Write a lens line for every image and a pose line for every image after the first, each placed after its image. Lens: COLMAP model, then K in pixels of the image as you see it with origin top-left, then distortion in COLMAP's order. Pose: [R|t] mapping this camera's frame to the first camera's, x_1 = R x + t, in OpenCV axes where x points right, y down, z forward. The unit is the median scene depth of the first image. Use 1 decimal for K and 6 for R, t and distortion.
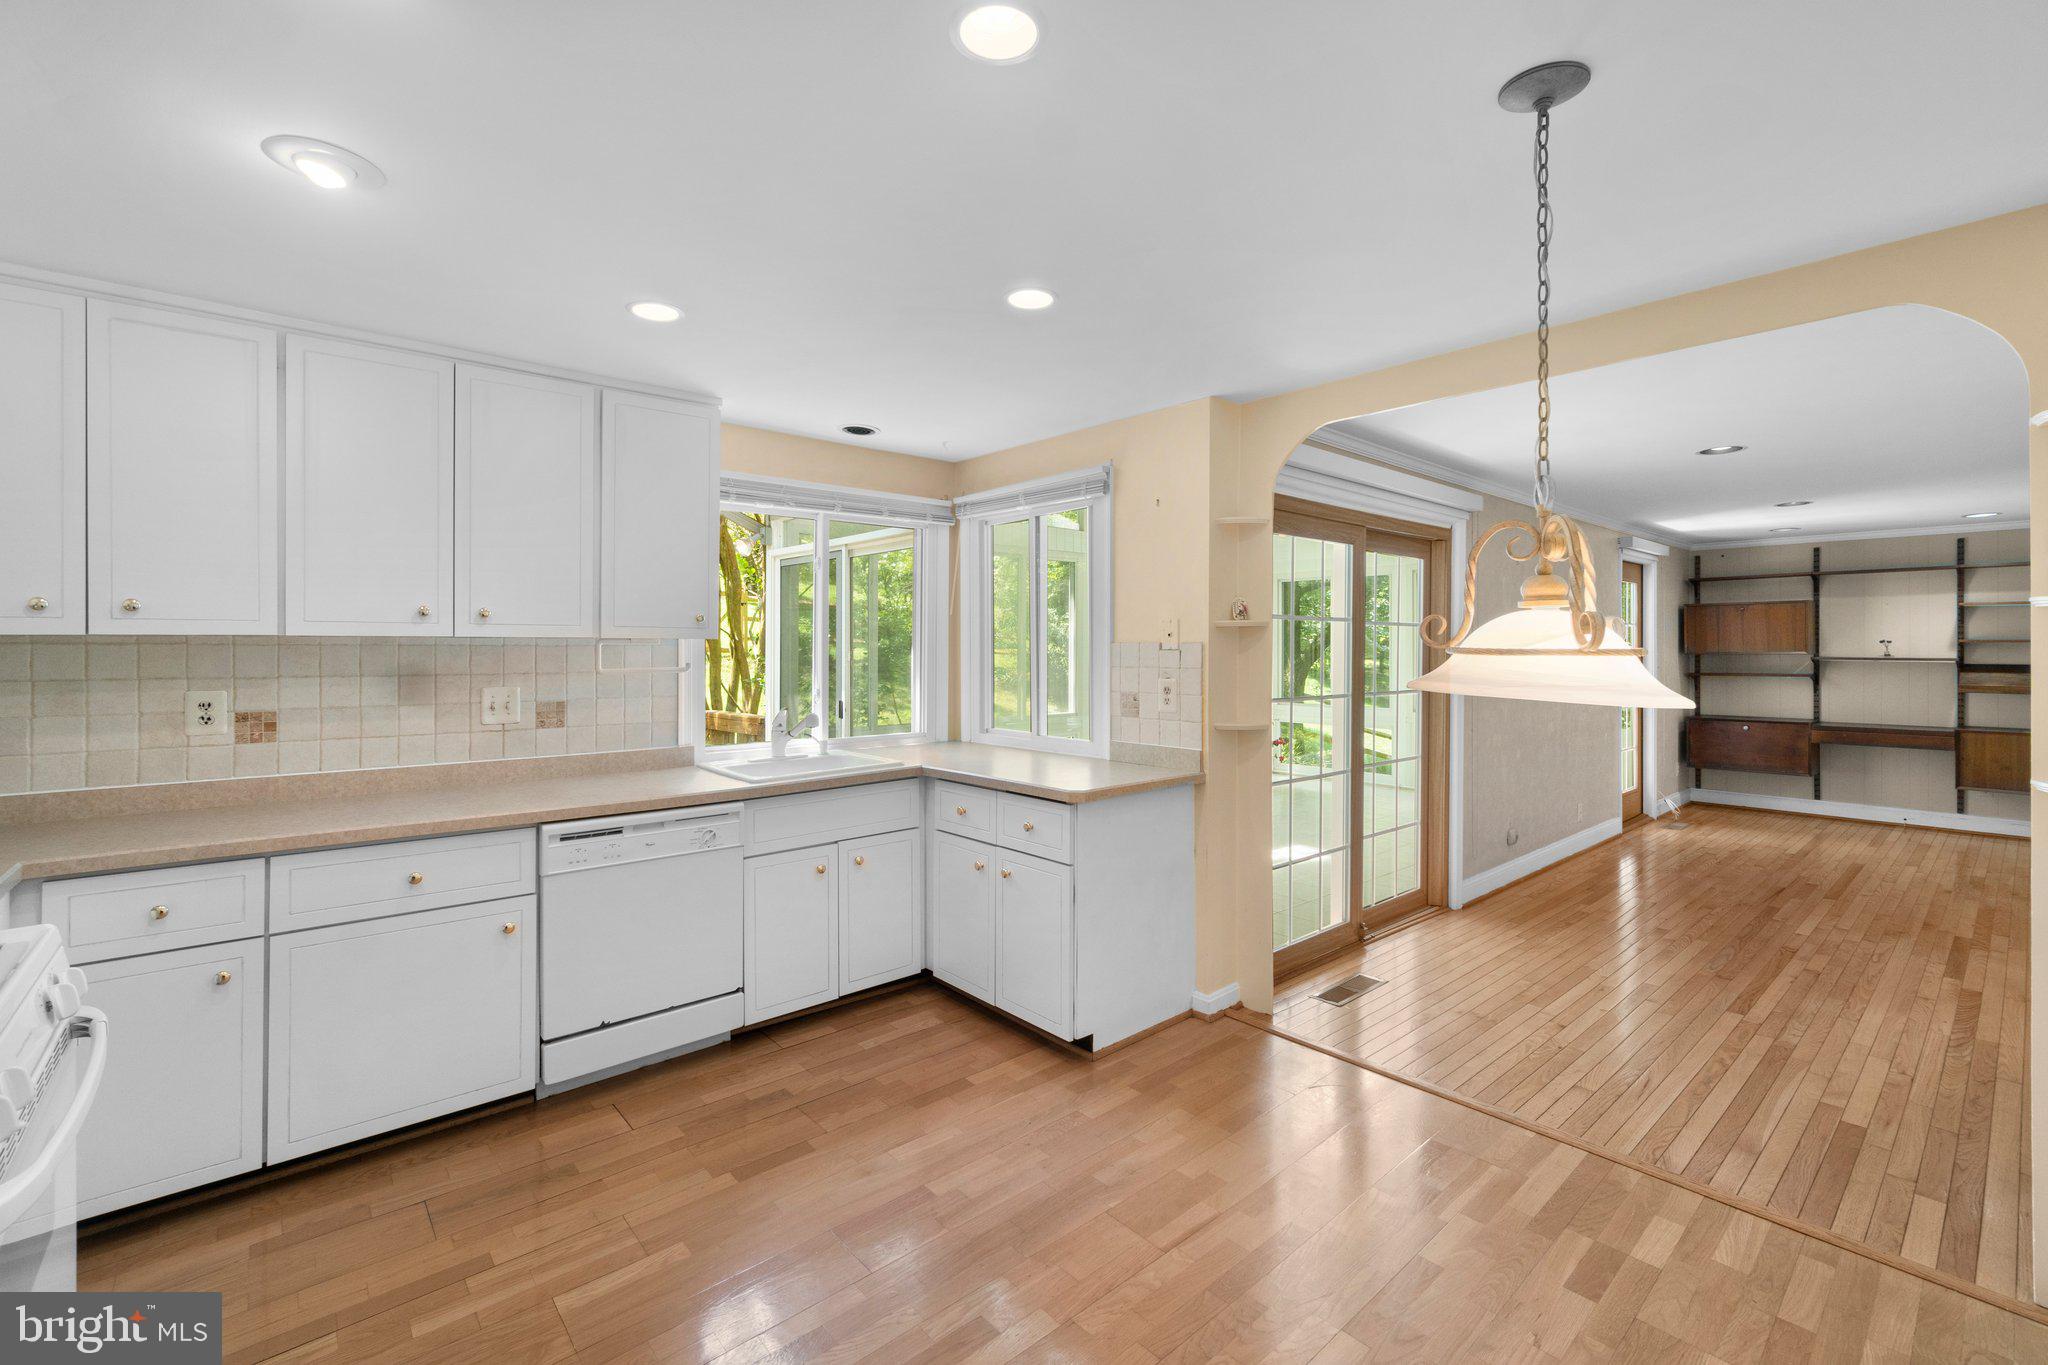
lens RADIAL K [[886.2, 0, 1037.8], [0, 886.2, 650.5], [0, 0, 1]] dist [0.000685, 0.000734]
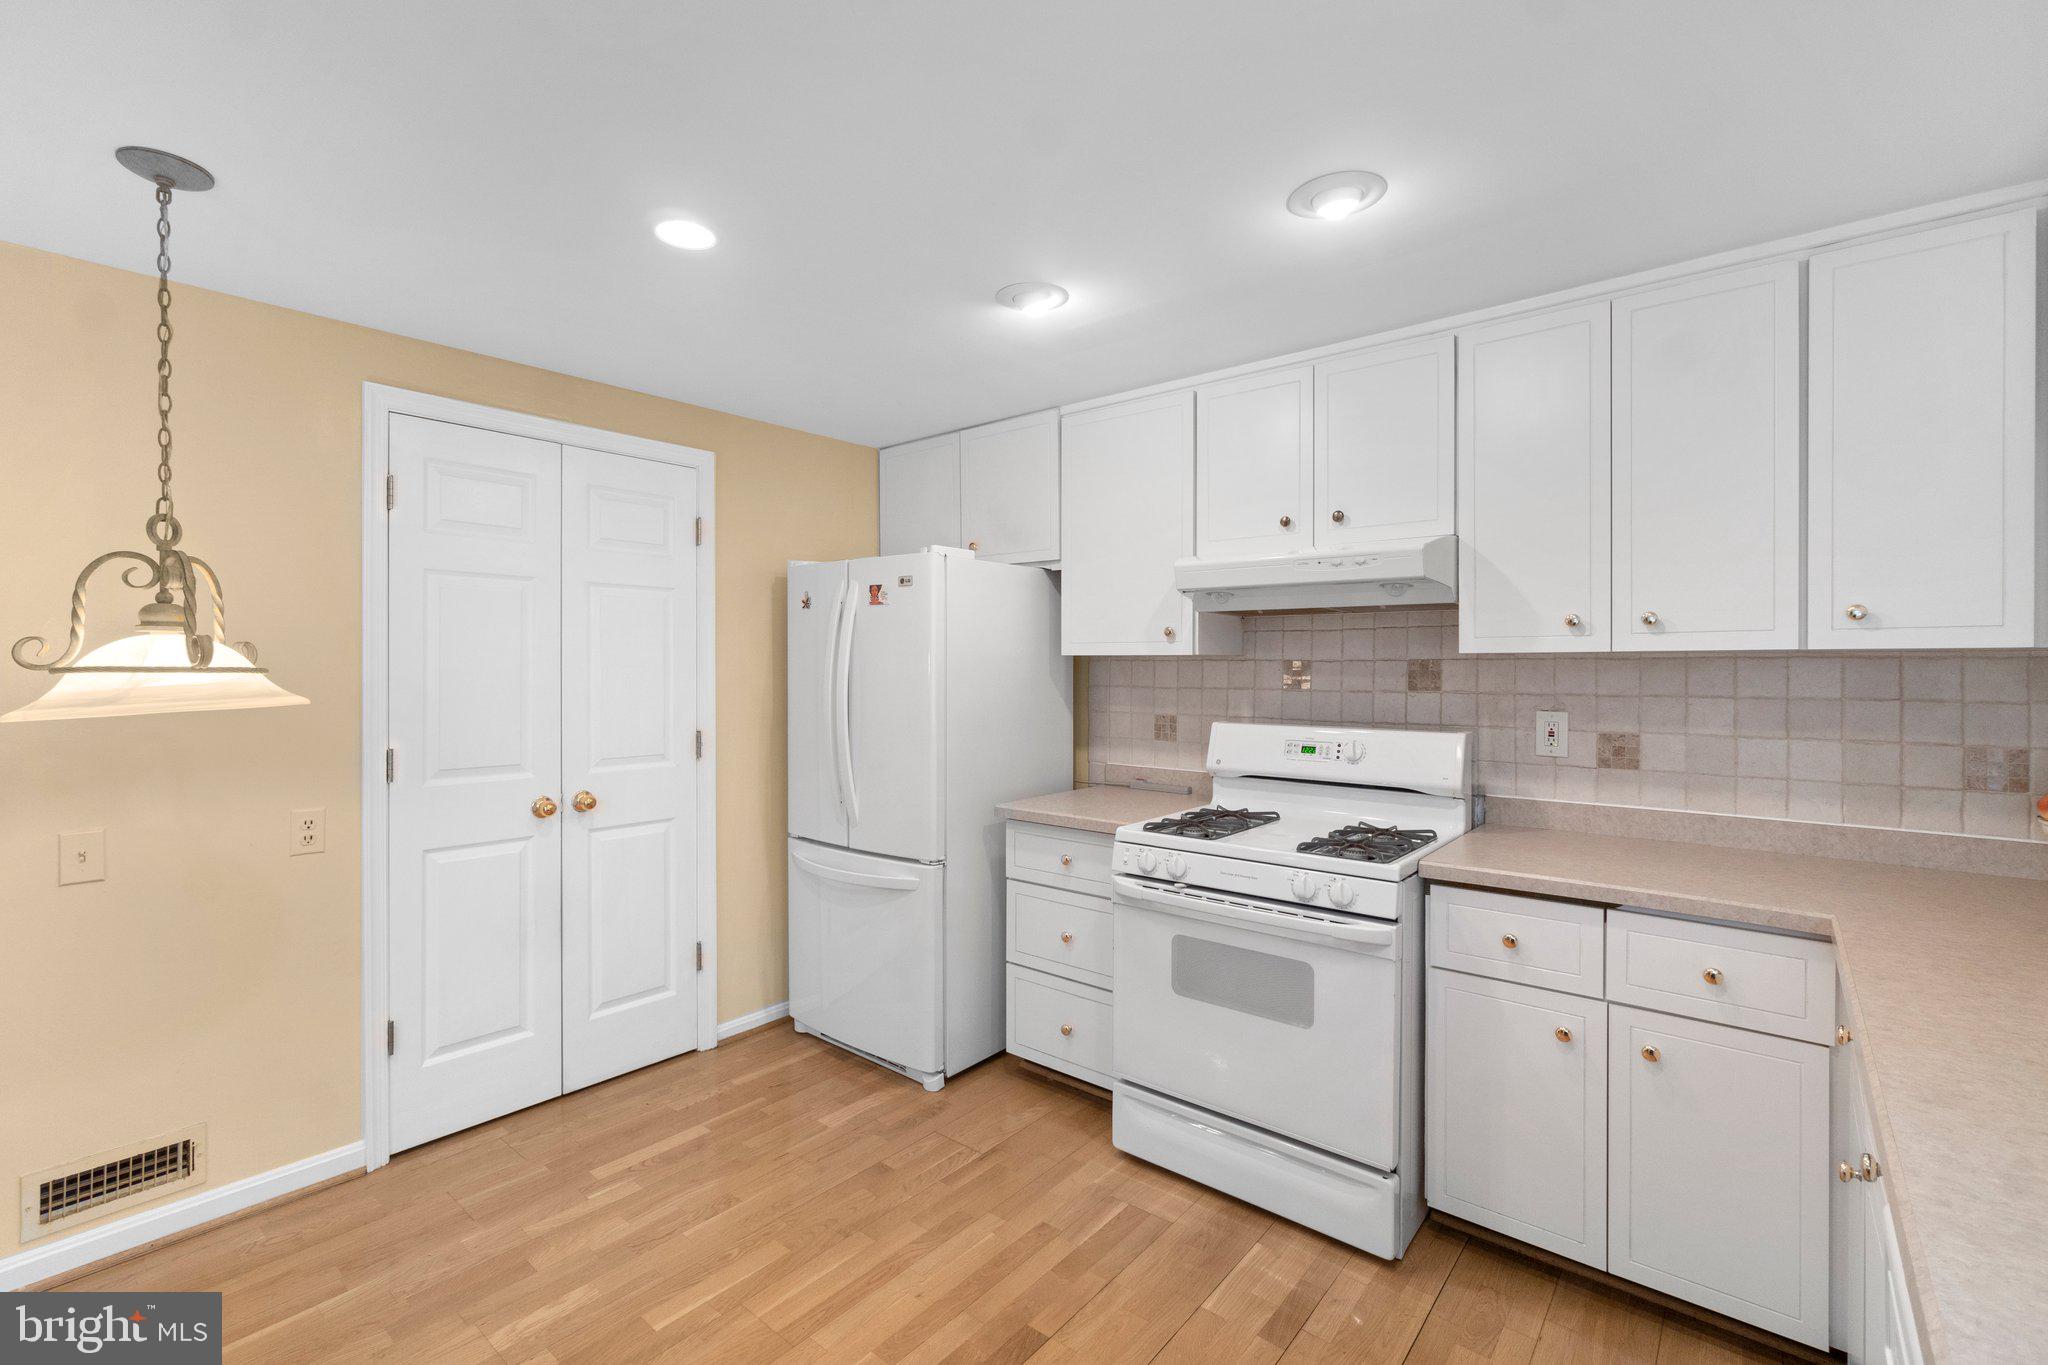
lens RADIAL K [[898.4, 0, 1028.1], [0, 898.4, 668.7], [0, 0, 1]] dist [-0.000887, 0.000334]
pose [[-0.988234, 0.001136, -0.152945, -0.136122], [0.000190, 0.999981, 0.006199, -0.002629], [0.152949, 0.006097, -0.988215, 0.939062]]
